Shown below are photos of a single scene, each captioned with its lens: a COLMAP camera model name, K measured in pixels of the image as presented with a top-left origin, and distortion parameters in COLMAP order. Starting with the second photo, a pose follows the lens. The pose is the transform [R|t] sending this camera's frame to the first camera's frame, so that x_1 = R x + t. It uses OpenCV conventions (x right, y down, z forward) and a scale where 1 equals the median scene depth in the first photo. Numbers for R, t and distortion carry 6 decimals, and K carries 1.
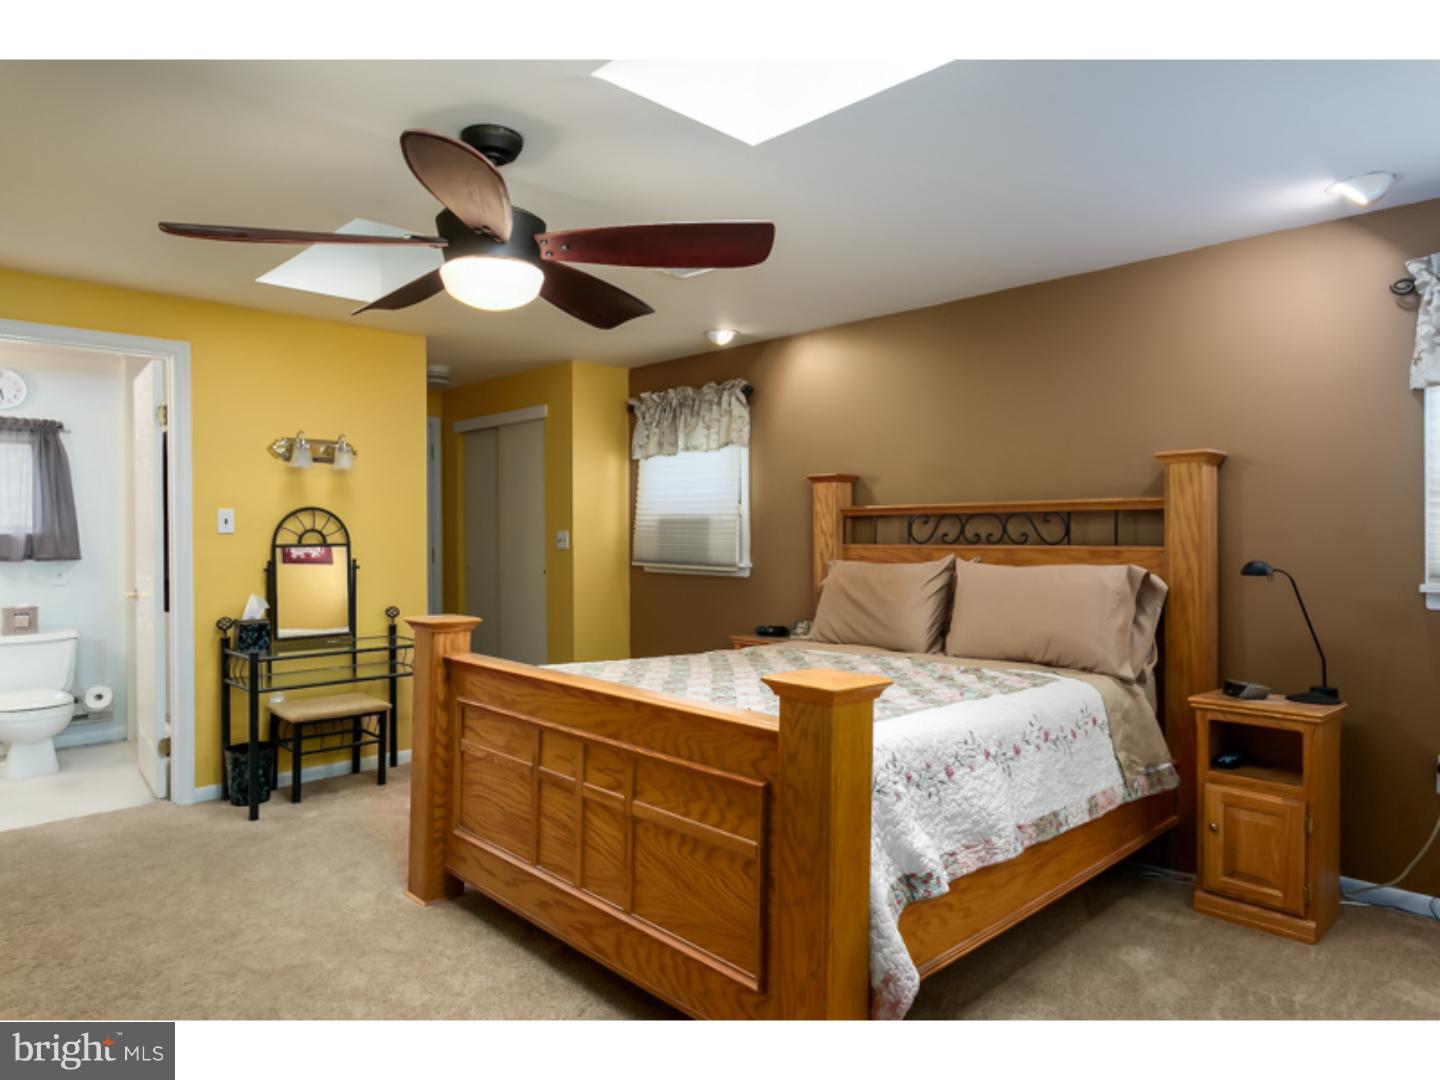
lens RADIAL K [[885.3, 0, 720.0], [0, 885.3, 540.0], [0, 0, 1]] dist [-0.002160, -0.001329]
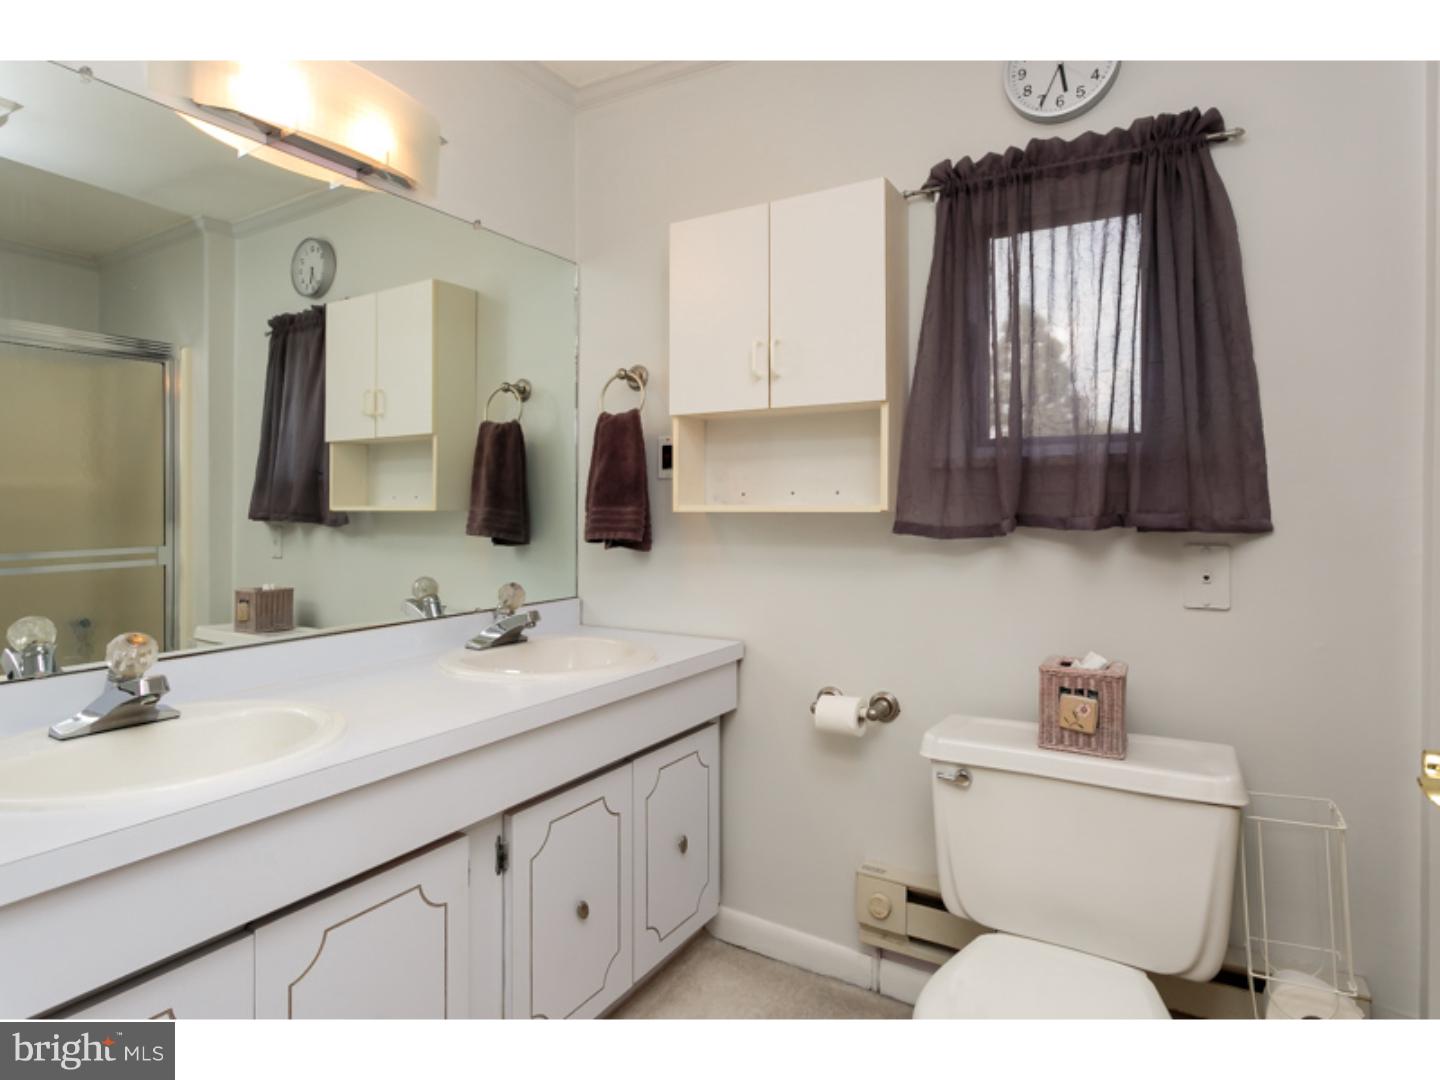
lens RADIAL K [[759.7, 0, 720.0], [0, 759.7, 540.0], [0, 0, 1]] dist [0.000191, 0.000046]
pose [[0.286811, 0.009038, -0.957944, -0.533793], [-0.015866, 0.999863, 0.004683, 0.027153], [0.957856, 0.013855, 0.286915, 0.754683]]
